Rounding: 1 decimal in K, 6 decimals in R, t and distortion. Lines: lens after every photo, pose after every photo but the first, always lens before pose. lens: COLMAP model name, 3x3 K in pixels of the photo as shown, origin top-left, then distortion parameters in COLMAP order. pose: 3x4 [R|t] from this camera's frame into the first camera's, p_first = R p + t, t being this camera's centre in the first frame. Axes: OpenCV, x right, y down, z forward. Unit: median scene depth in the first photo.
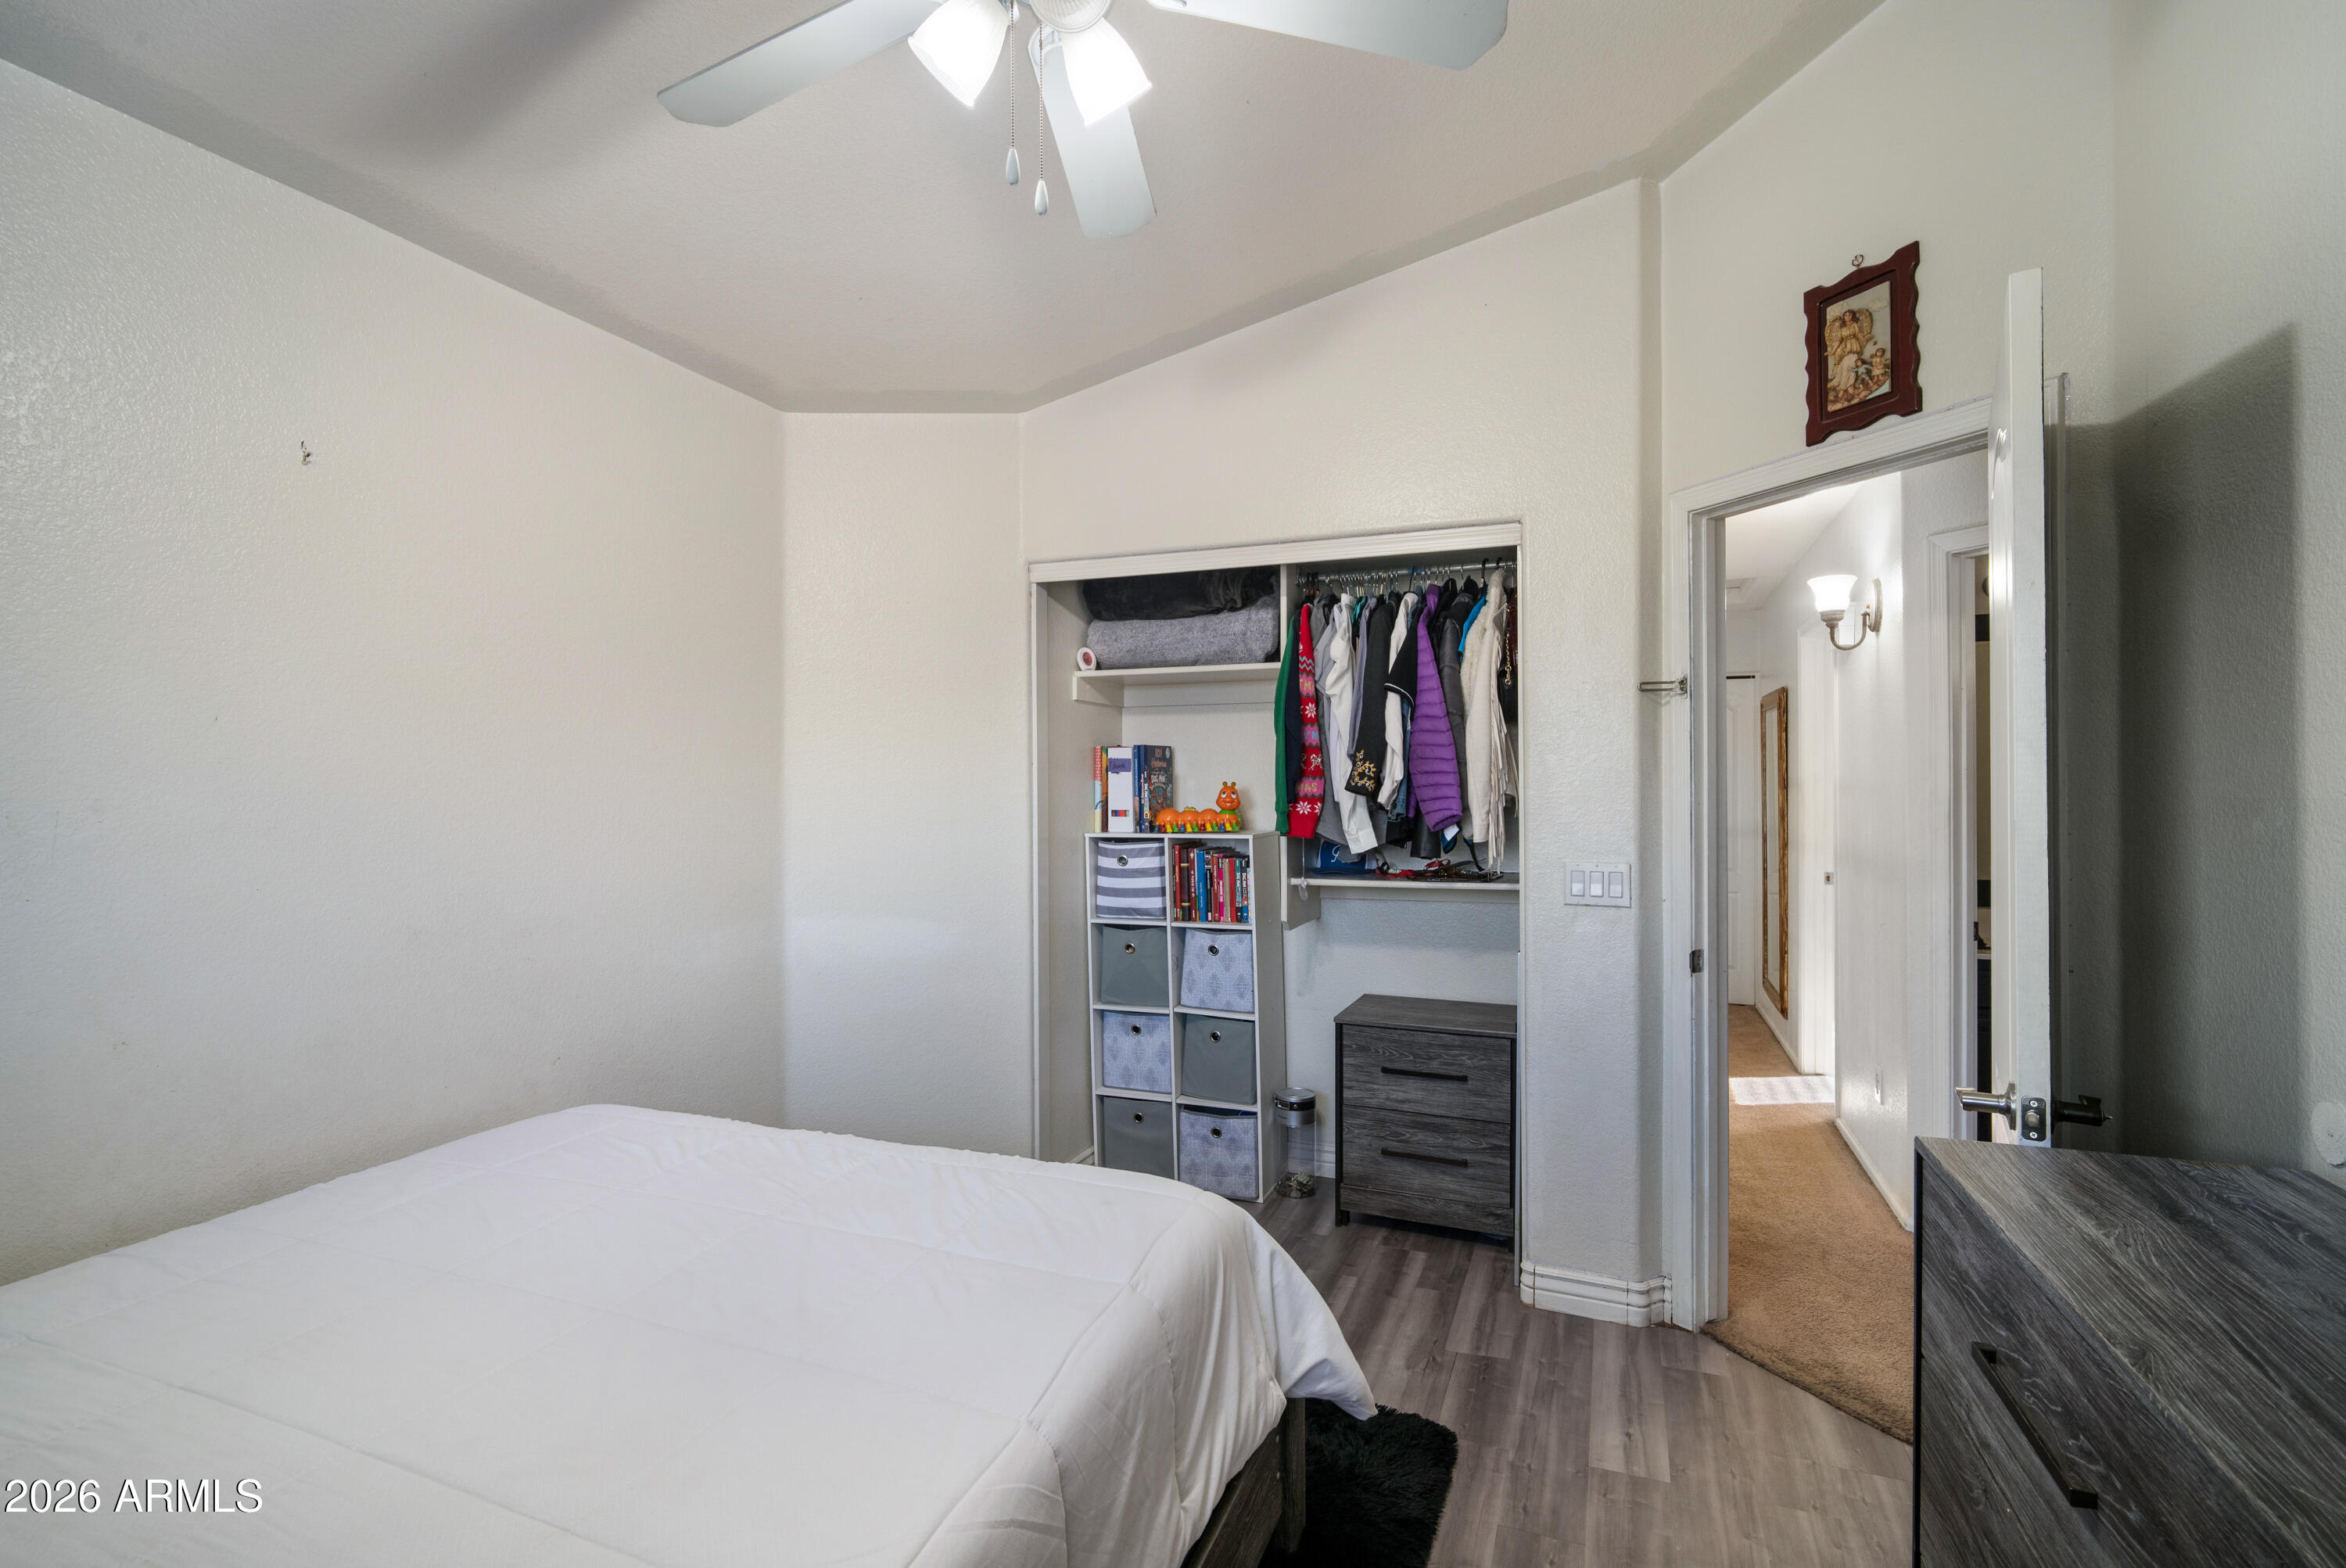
lens RADIAL K [[1099.9, 0, 1170.5], [0, 1099.9, 789.6], [0, 0, 1]] dist [-0.006903, -0.001289]
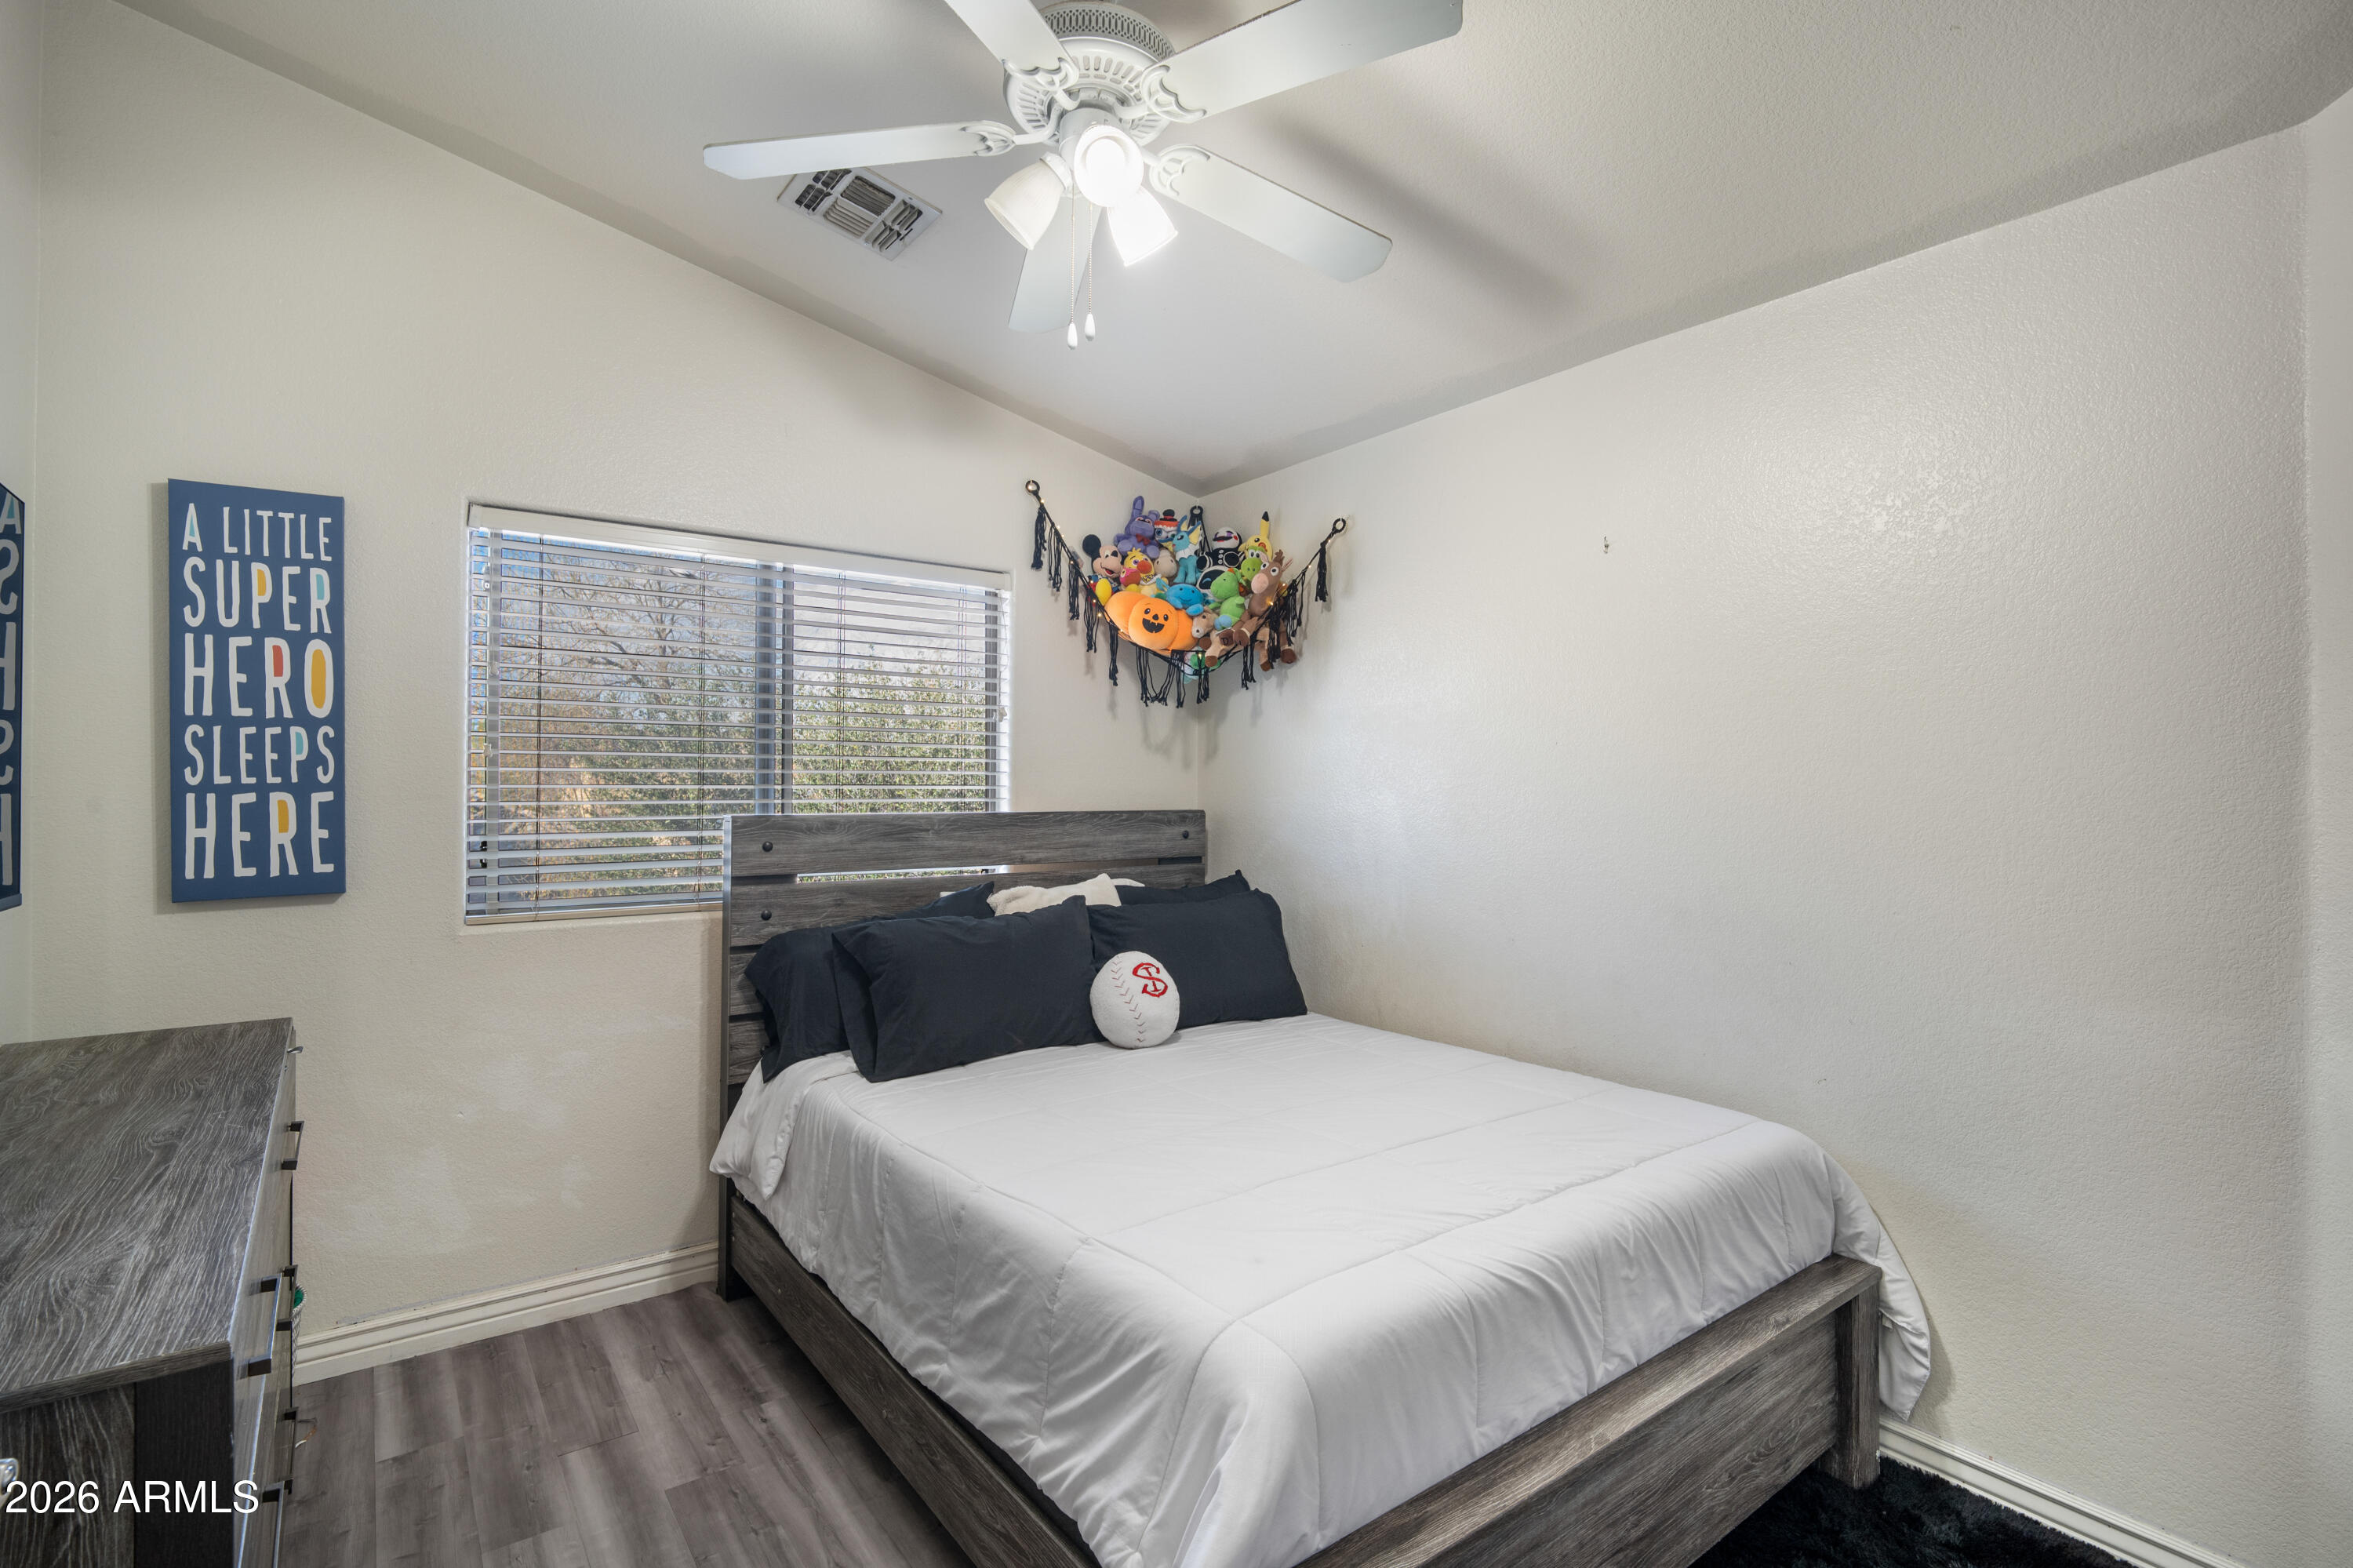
lens RADIAL K [[1103.1, 0, 1178.7], [0, 1103.1, 787.6], [0, 0, 1]] dist [-0.006903, -0.001289]
pose [[-0.522012, -0.006635, -0.852912, 1.174075], [-0.002473, 0.999977, -0.006266, 0.002408], [0.852934, -0.001161, -0.522017, 2.249367]]
